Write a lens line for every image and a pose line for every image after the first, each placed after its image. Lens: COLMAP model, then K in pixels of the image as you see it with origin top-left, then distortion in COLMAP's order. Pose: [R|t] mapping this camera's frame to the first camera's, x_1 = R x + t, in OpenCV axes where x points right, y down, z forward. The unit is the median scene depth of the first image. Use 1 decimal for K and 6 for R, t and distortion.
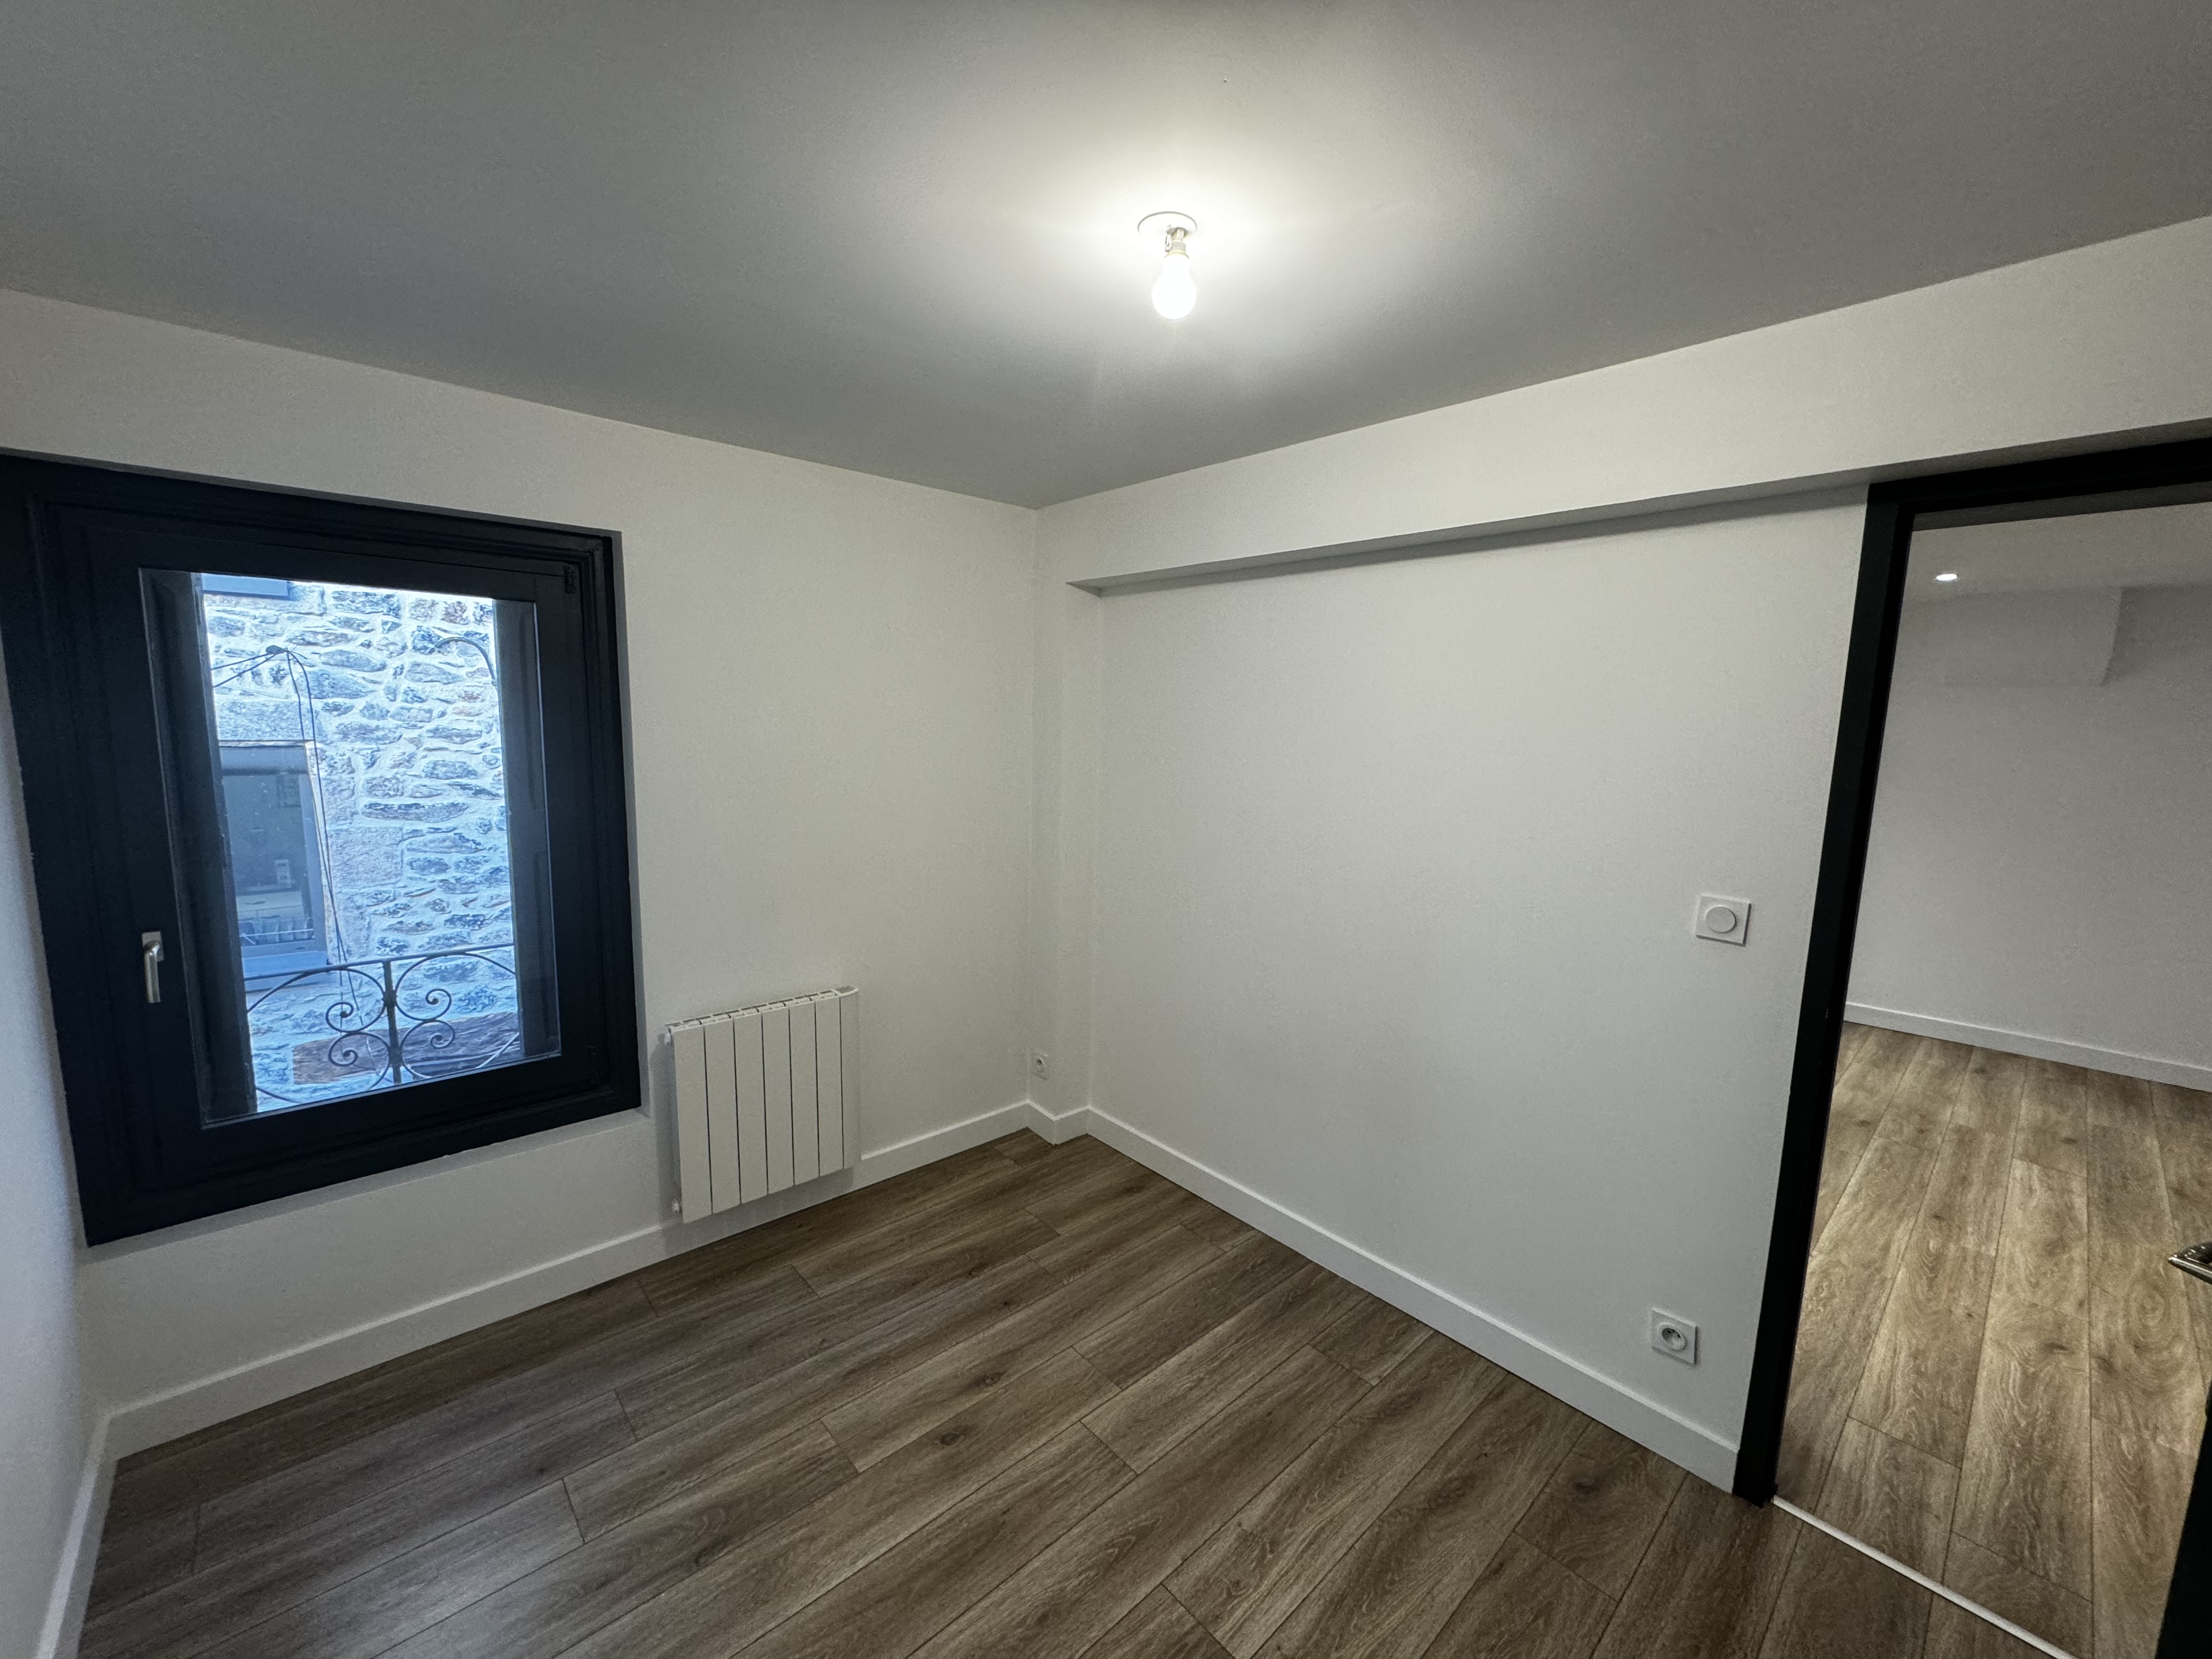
lens RADIAL K [[876.9, 0, 1104.6], [0, 876.9, 831.7], [0, 0, 1]] dist [-0.001309, -0.000120]
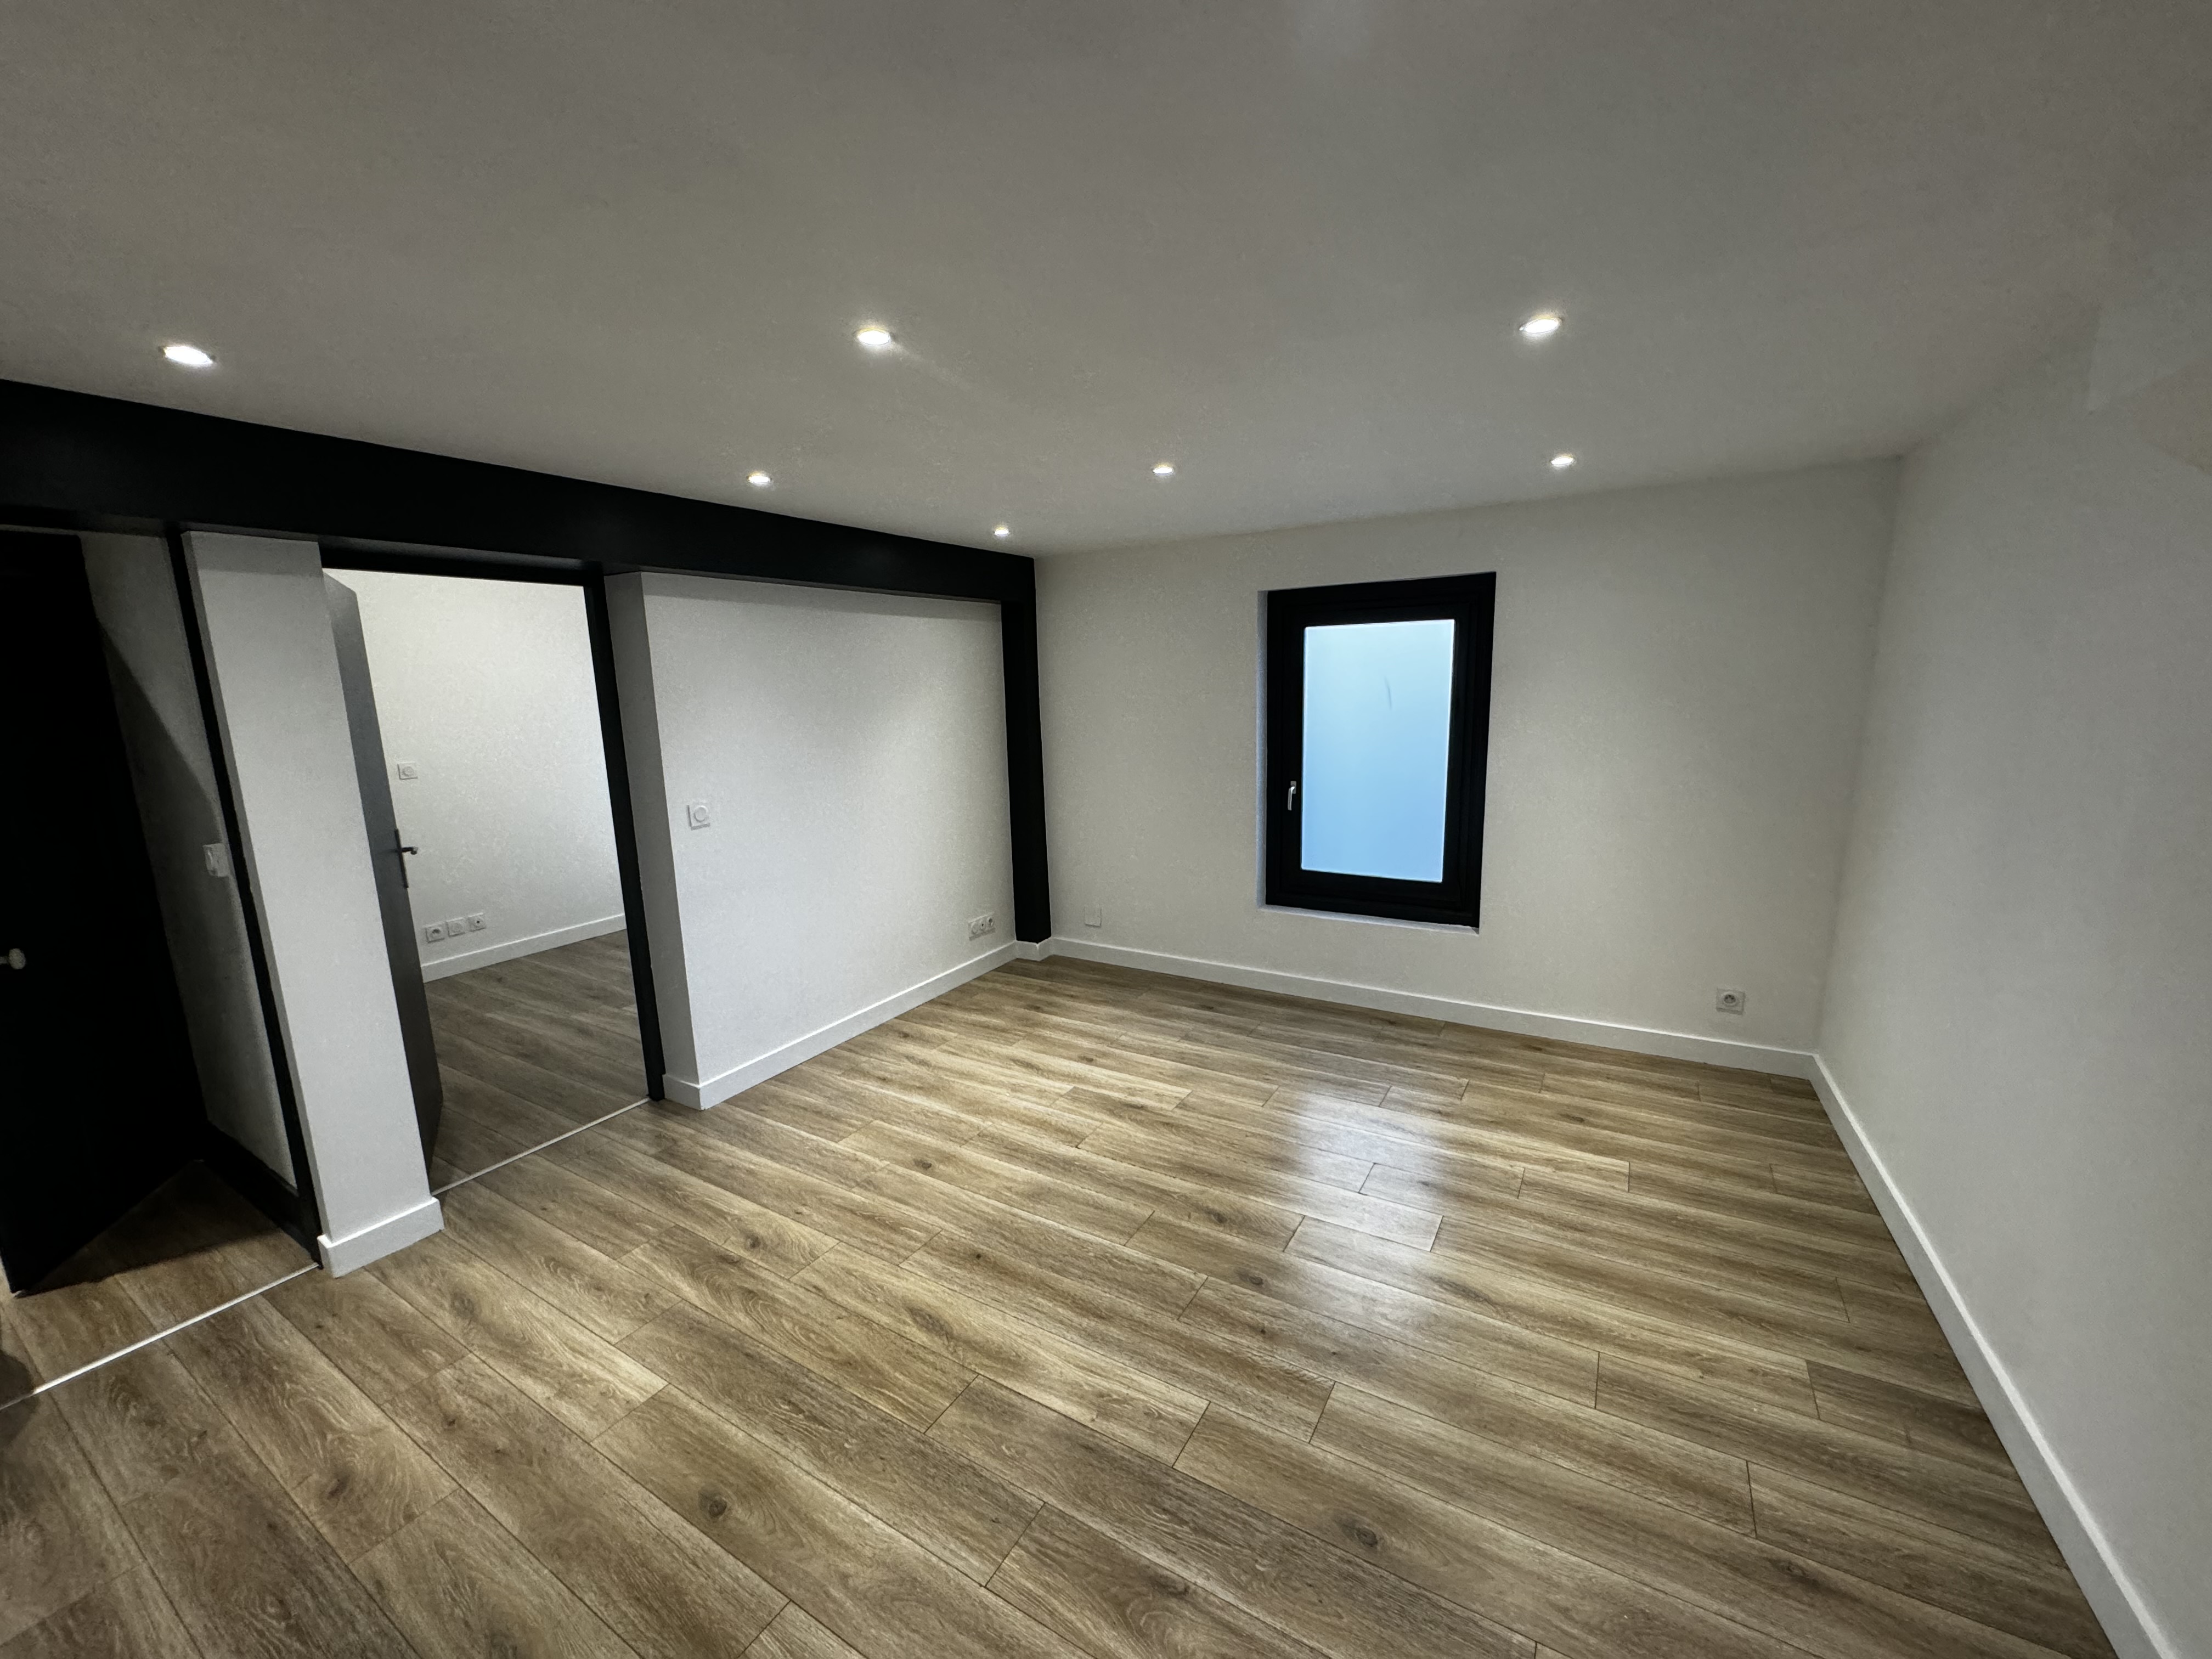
lens RADIAL K [[876.9, 0, 1104.2], [0, 876.9, 832.6], [0, 0, 1]] dist [-0.001309, -0.000120]
pose [[0.286744, 0.134909, -0.948461, 1.549381], [-0.088883, 0.989511, 0.113876, -0.069404], [0.953875, 0.051649, 0.295727, 0.748412]]
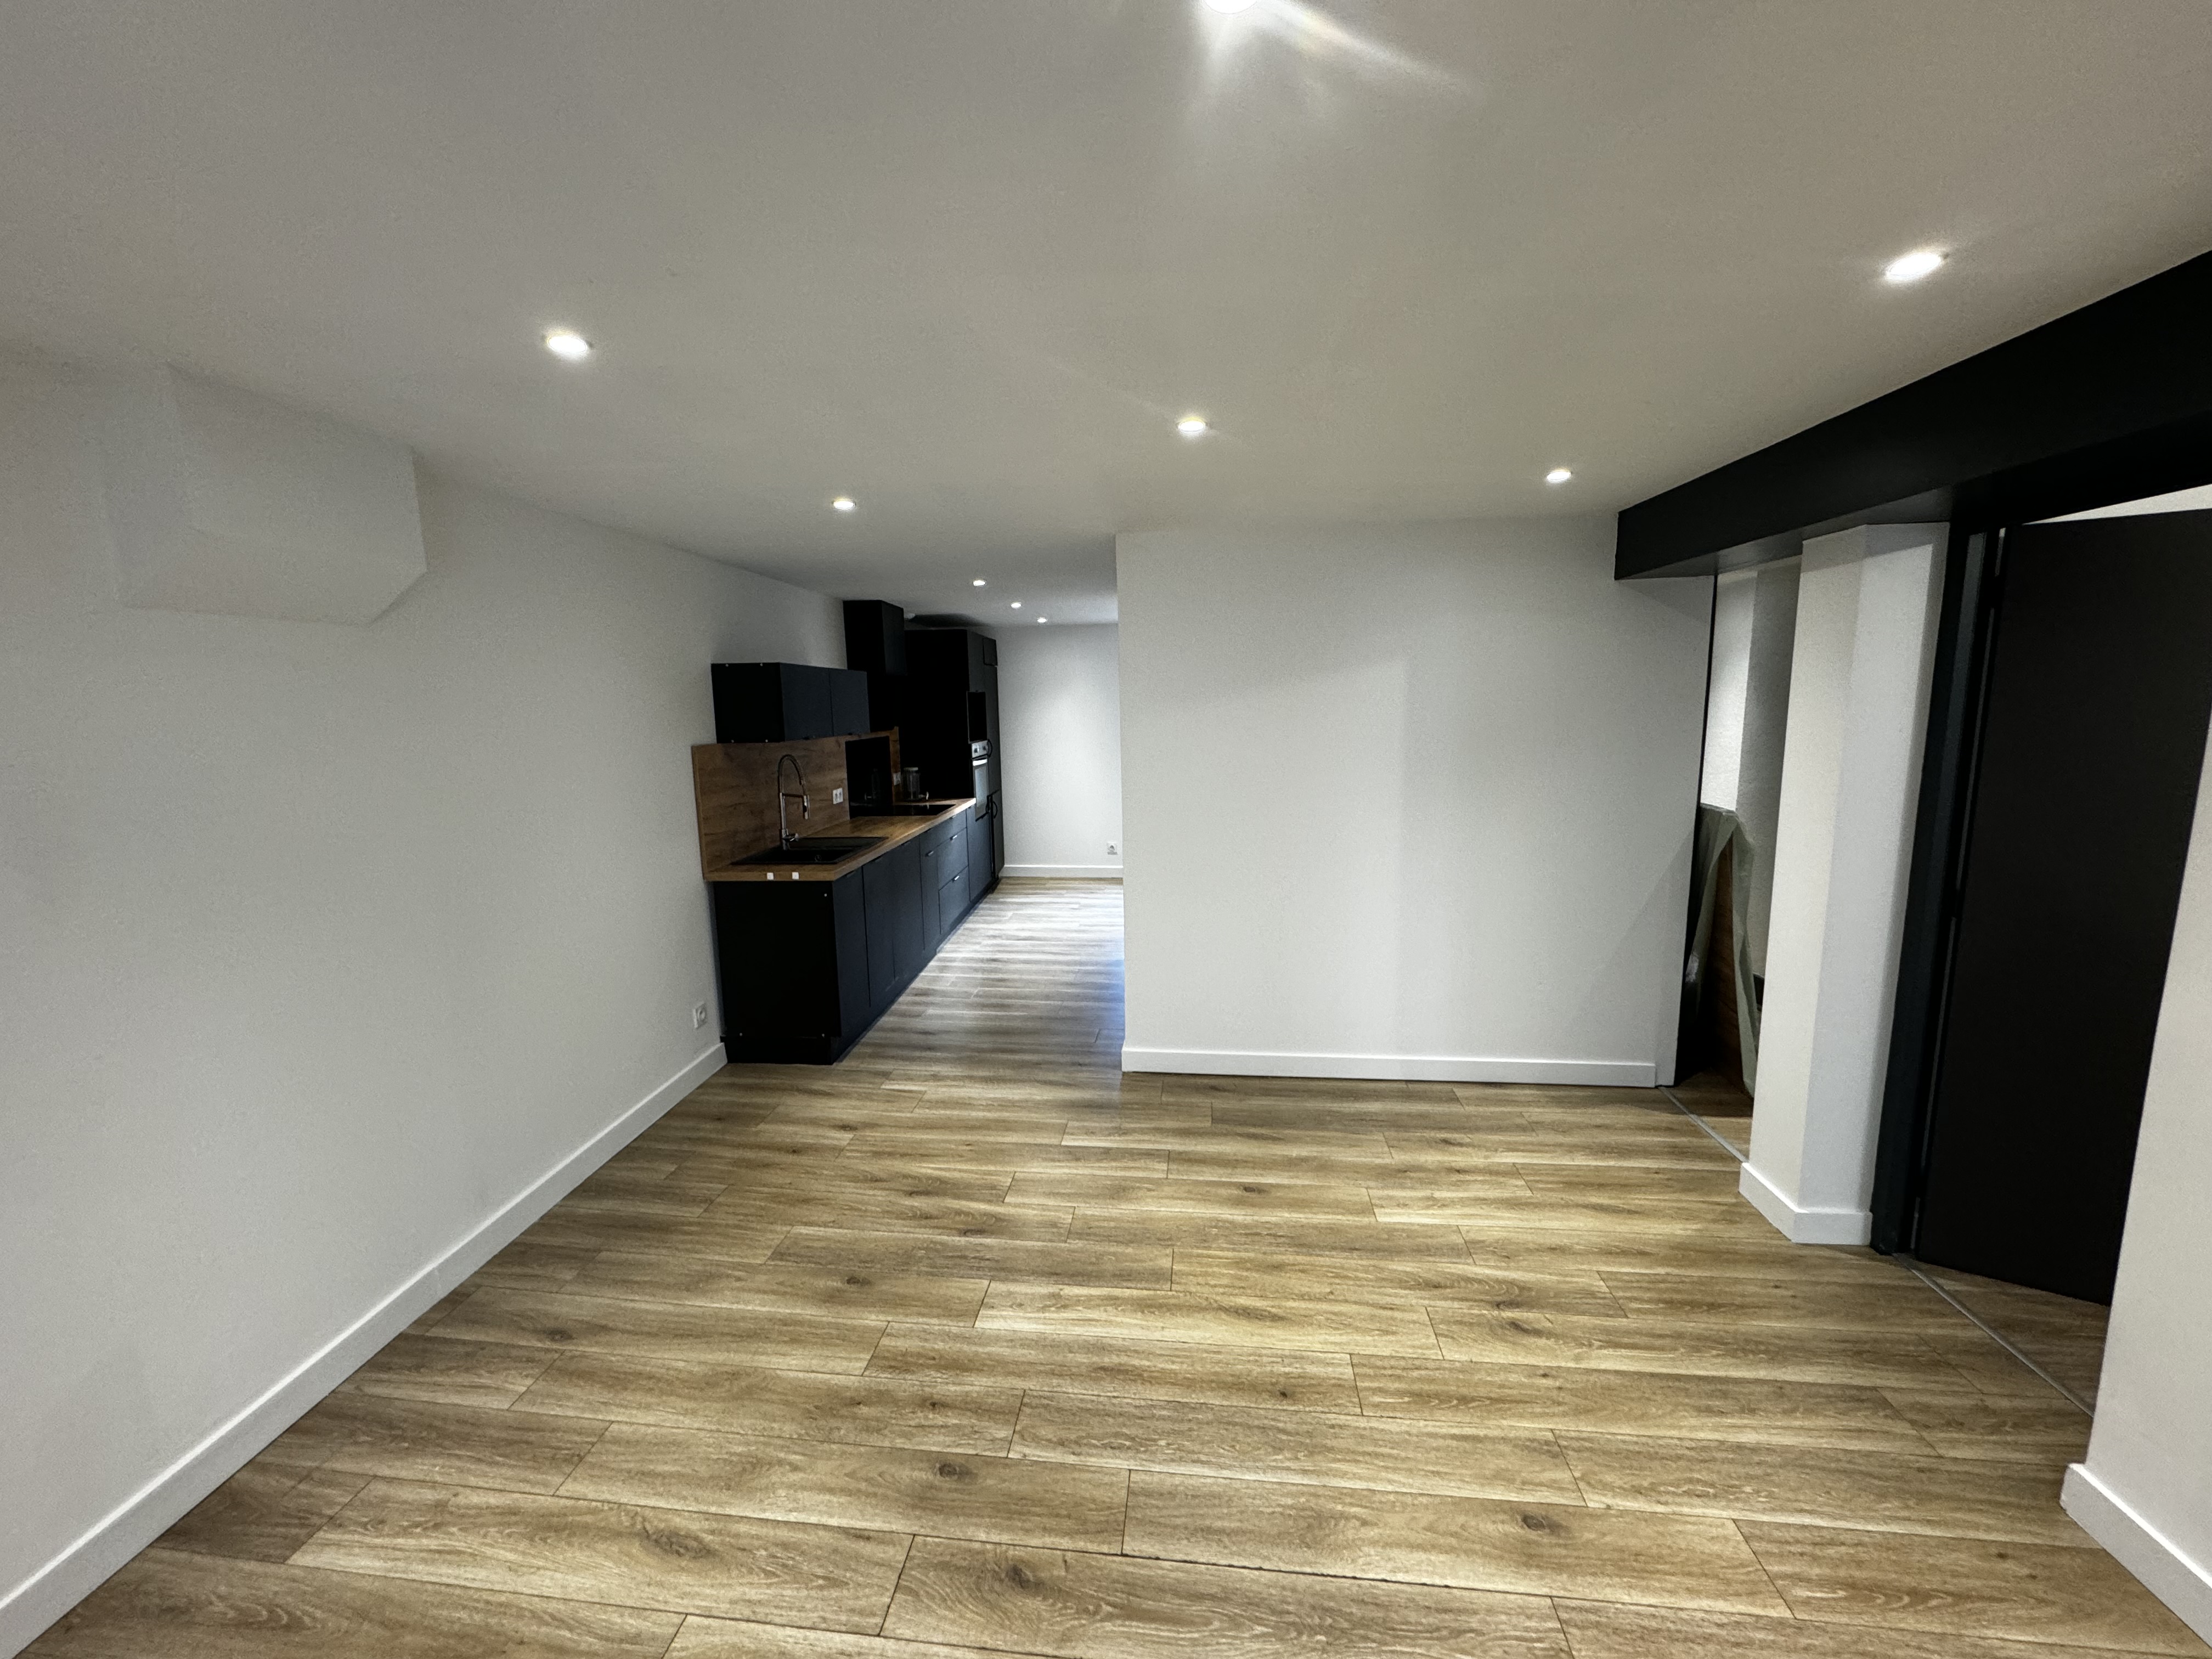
lens RADIAL K [[876.9, 0, 1099.9], [0, 876.9, 827.6], [0, 0, 1]] dist [-0.001309, -0.000120]
pose [[-0.656065, -0.116891, 0.745597, 0.512081], [0.105358, 0.964074, 0.243848, -0.166641], [-0.747314, 0.238535, -0.620179, 1.278475]]
